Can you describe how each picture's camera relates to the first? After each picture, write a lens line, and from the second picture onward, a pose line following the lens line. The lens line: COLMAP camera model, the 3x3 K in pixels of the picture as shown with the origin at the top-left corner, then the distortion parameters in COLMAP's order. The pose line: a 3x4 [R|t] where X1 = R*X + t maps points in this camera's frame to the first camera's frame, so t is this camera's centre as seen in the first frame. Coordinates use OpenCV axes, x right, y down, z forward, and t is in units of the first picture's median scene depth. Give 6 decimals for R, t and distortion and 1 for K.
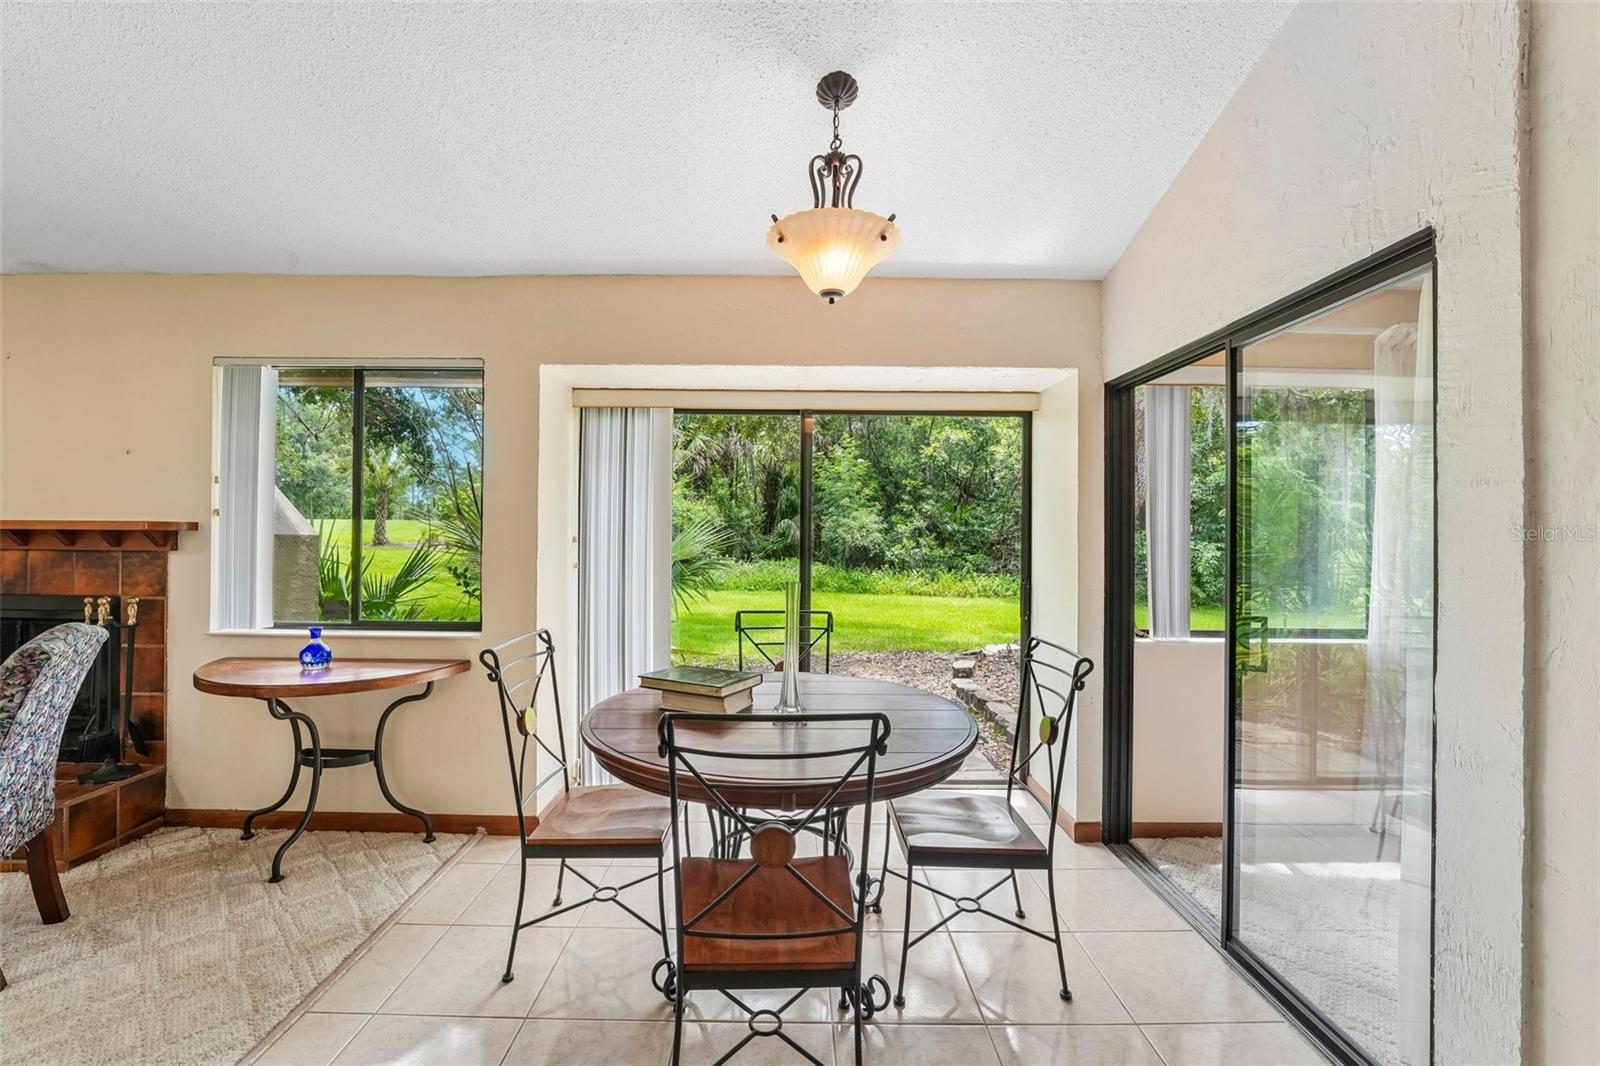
lens RADIAL K [[653.4, 0, 796.5], [0, 653.4, 528.7], [0, 0, 1]] dist [-0.021488, 0.001200]
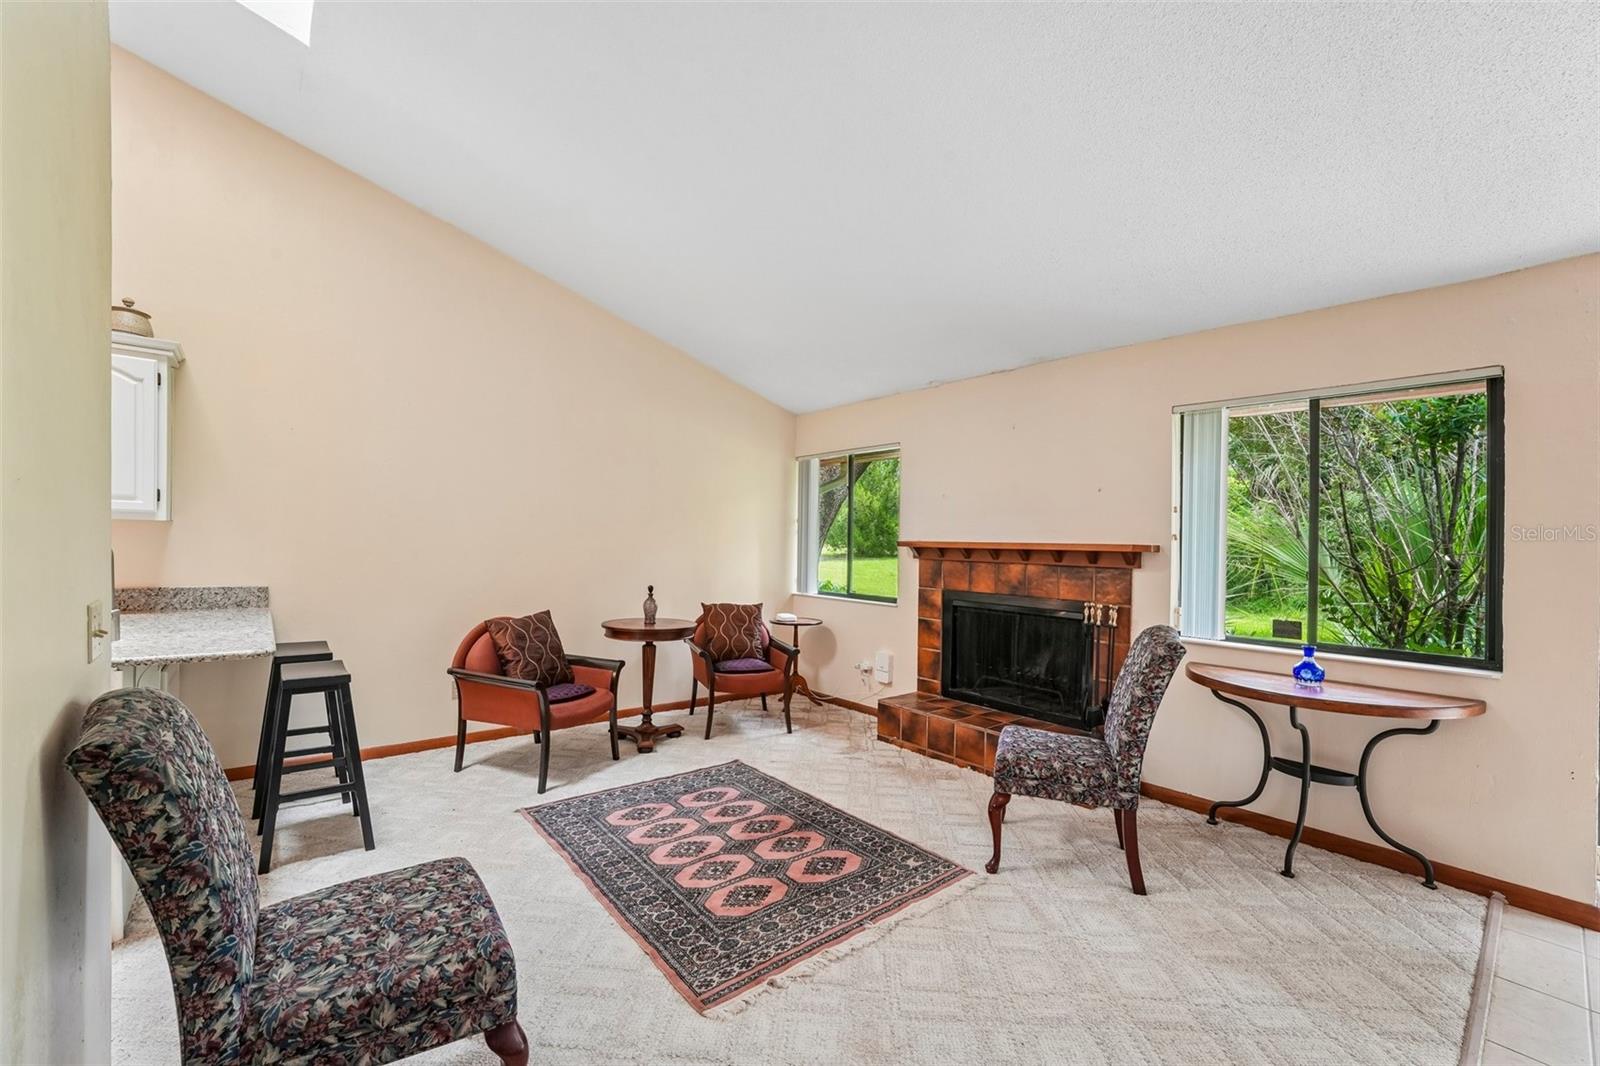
lens RADIAL K [[653.4, 0, 798.0], [0, 653.4, 534.8], [0, 0, 1]] dist [-0.021488, 0.001200]
pose [[0.639724, -0.000639, -0.768605, -0.436915], [-0.012684, 0.999855, -0.011388, -0.007985], [0.768500, 0.017034, 0.639623, -0.303906]]
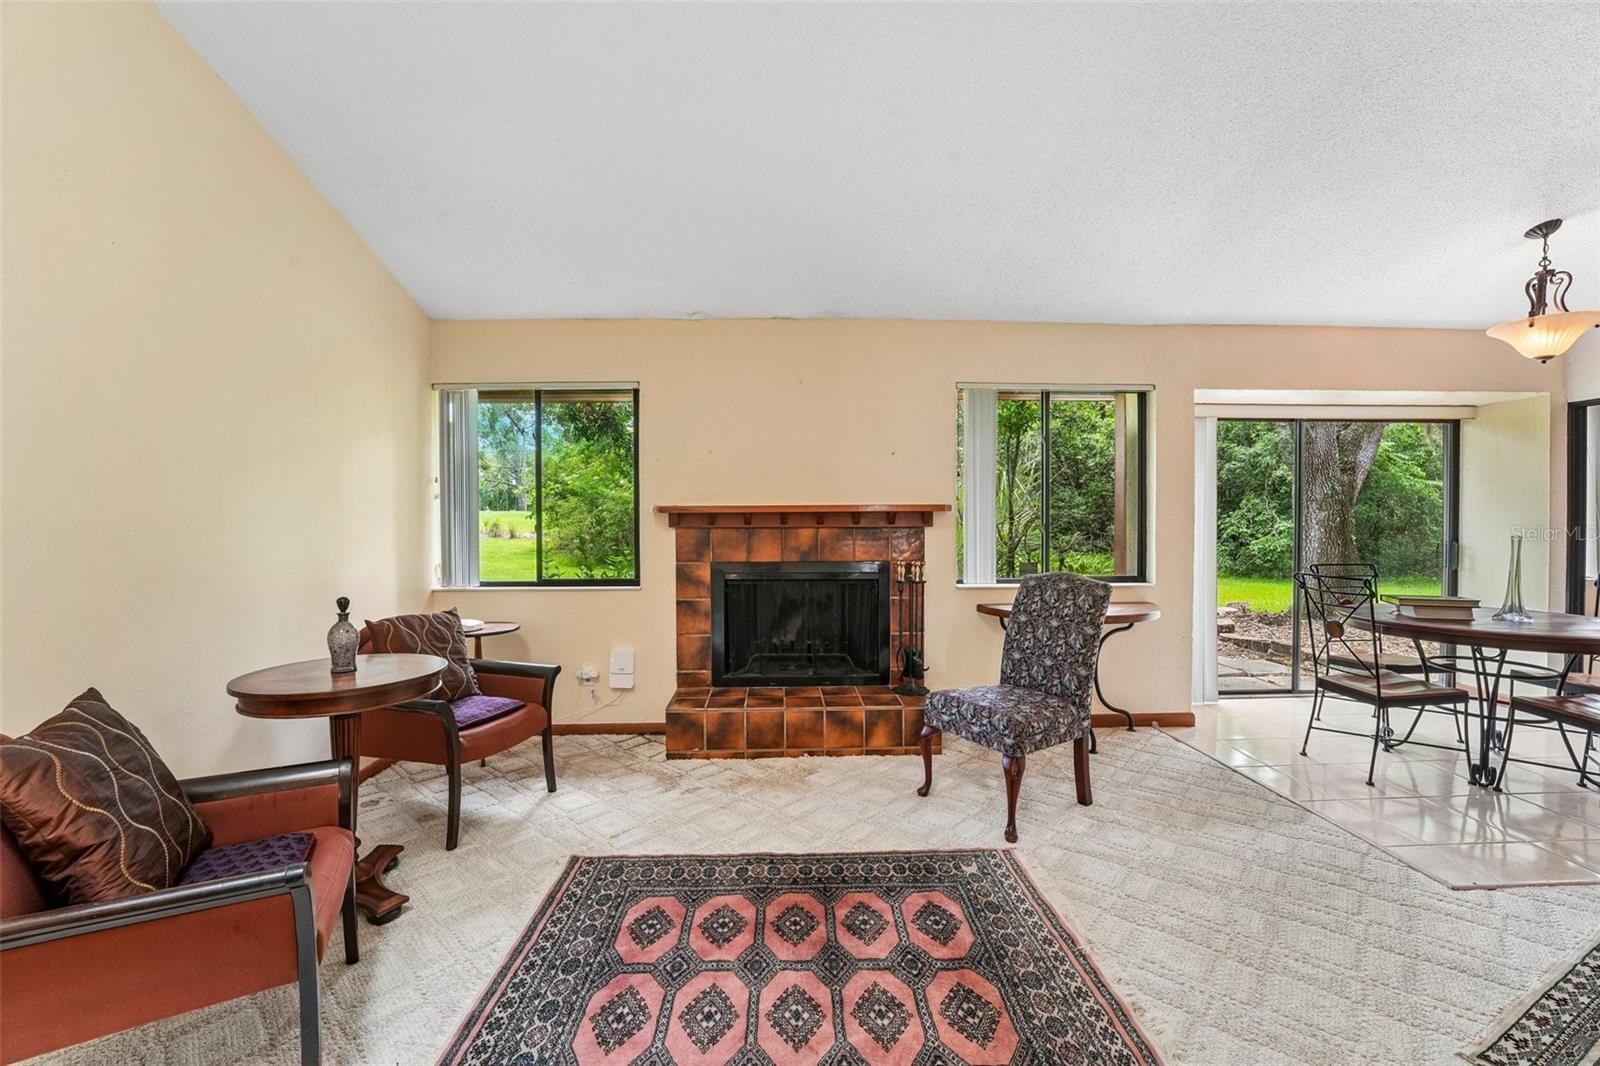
lens RADIAL K [[653.4, 0, 788.7], [0, 653.4, 528.2], [0, 0, 1]] dist [-0.021488, 0.001200]
pose [[0.999510, -0.011925, 0.028937, -1.323293], [0.011349, 0.999736, 0.019968, 0.006500], [-0.029168, -0.019630, 0.999382, -0.369896]]
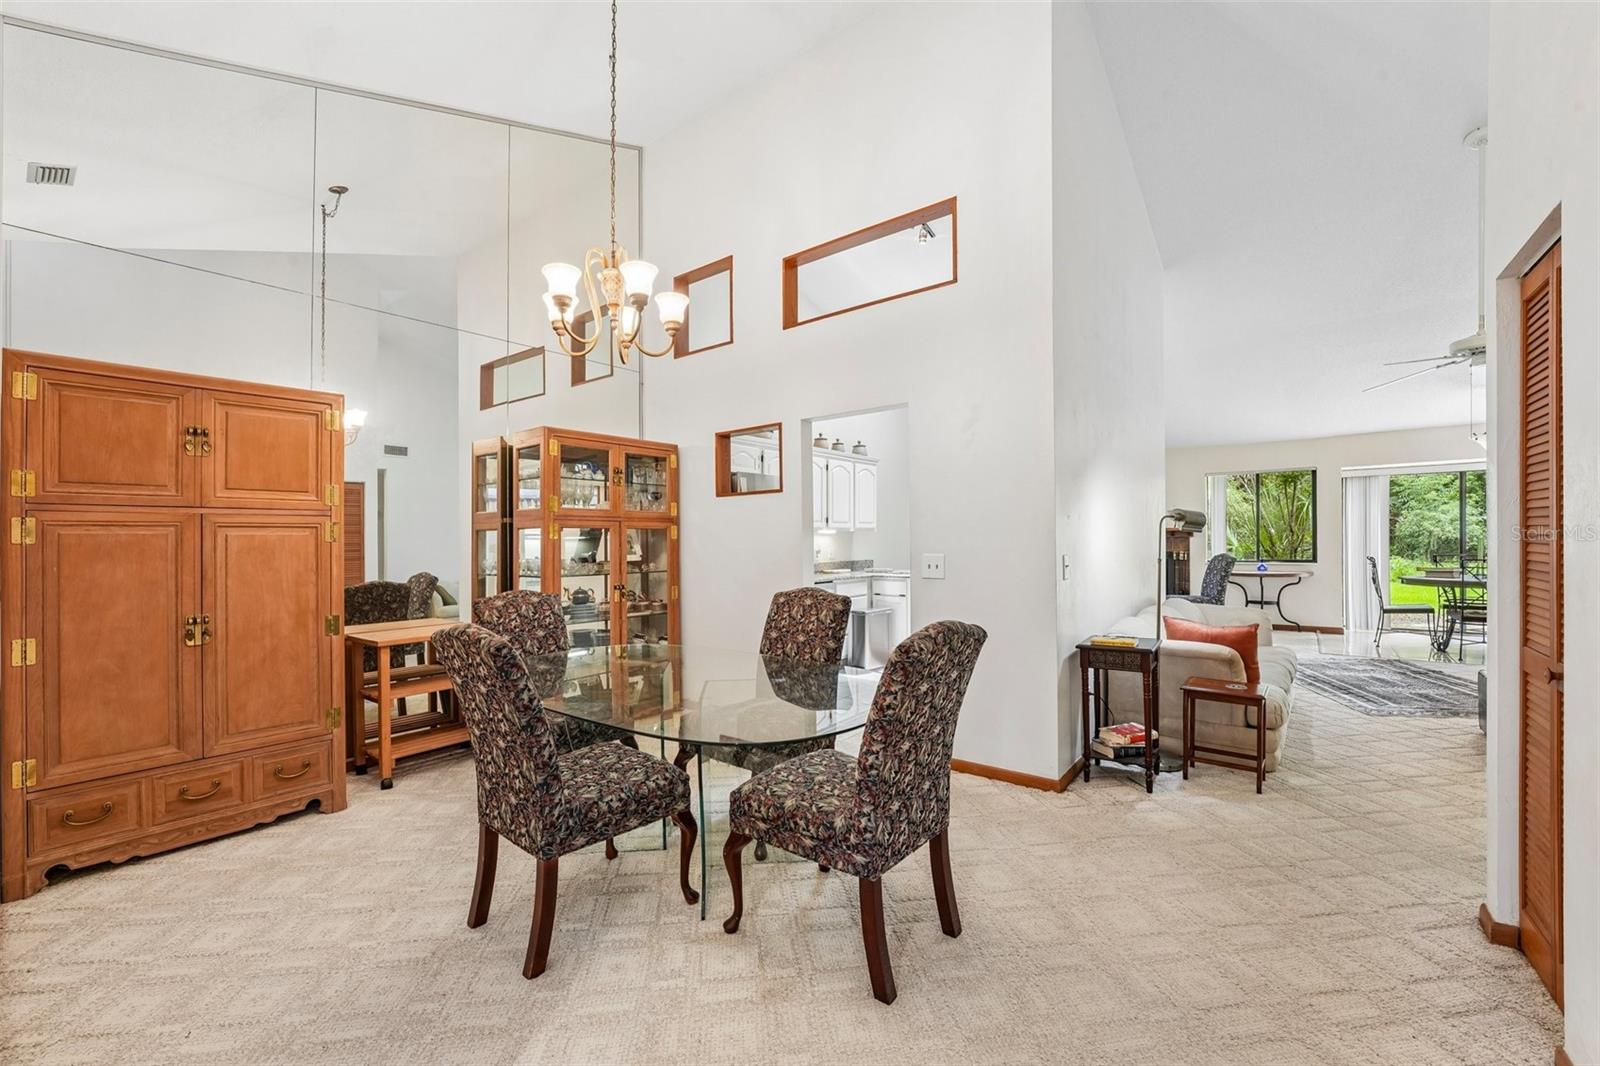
lens RADIAL K [[653.4, 0, 792.6], [0, 653.4, 534.8], [0, 0, 1]] dist [-0.021488, 0.001200]
pose [[0.776191, -0.016908, -0.630271, -0.496133], [0.021296, 0.999773, -0.000594, -0.013841], [0.630138, -0.012961, 0.776375, -2.712507]]
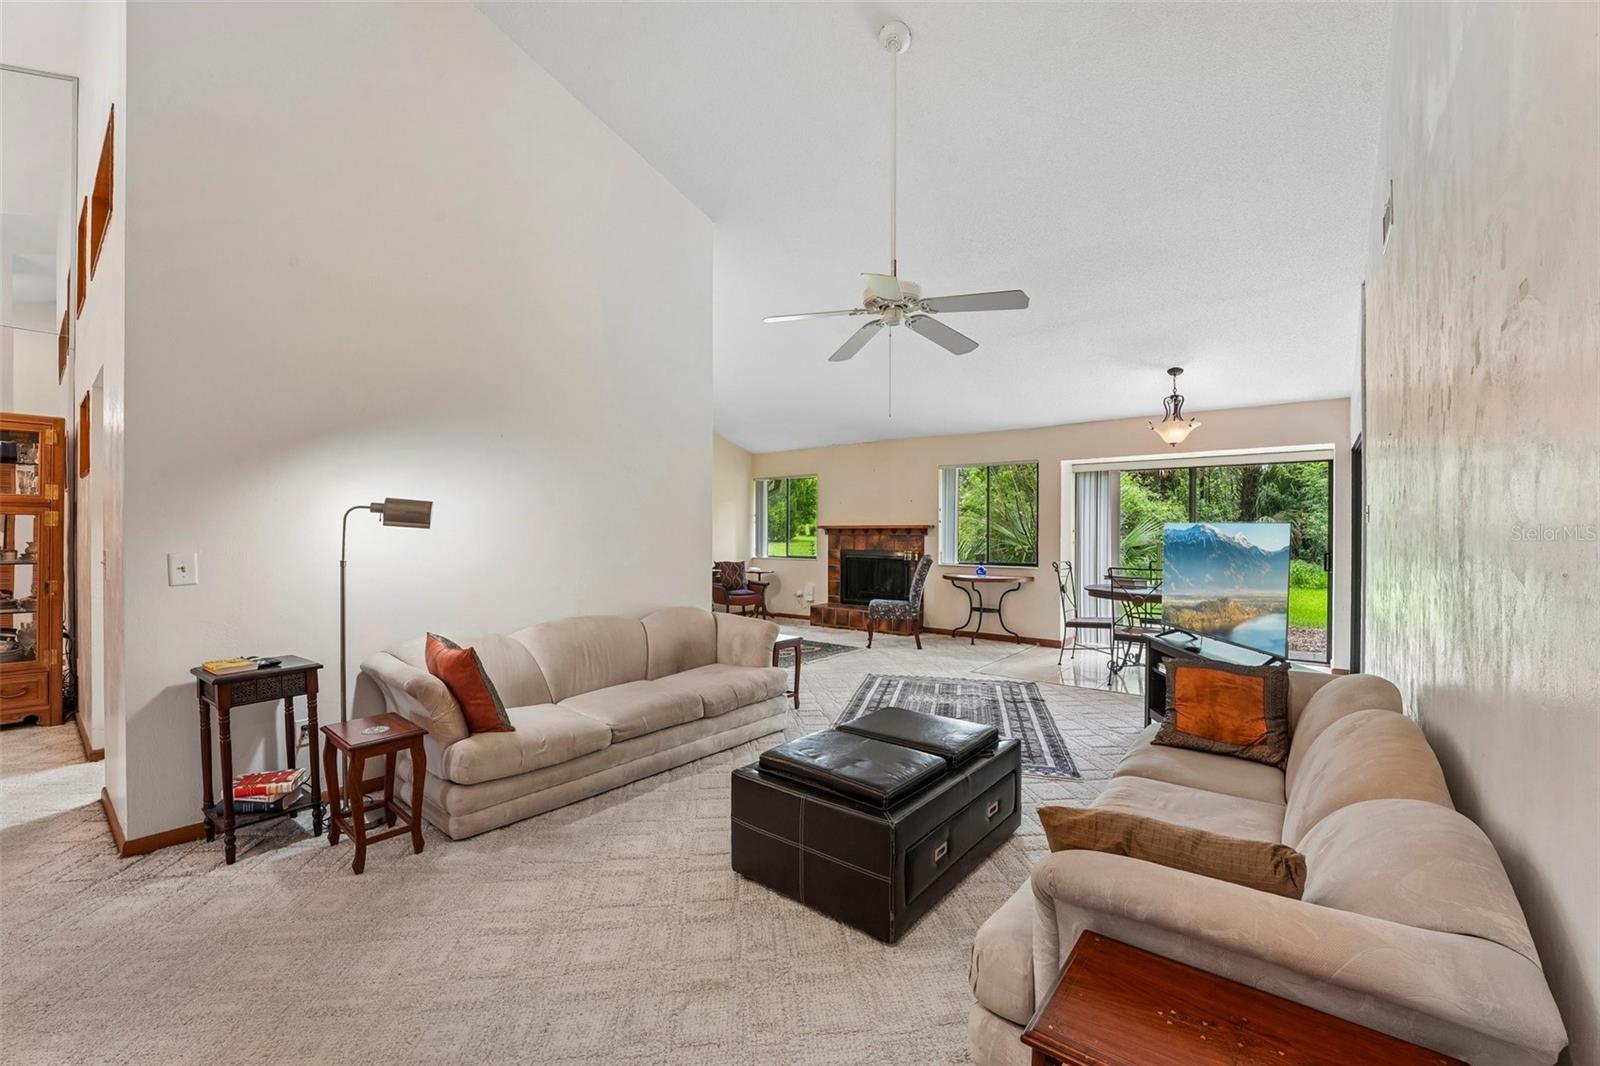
lens RADIAL K [[653.4, 0, 791.8], [0, 653.4, 530.4], [0, 0, 1]] dist [-0.021488, 0.001200]
pose [[0.772695, -0.005530, -0.634754, 0.401205], [0.006699, 0.999977, -0.000558, 0.009767], [0.634742, -0.003821, 0.772714, -1.621870]]
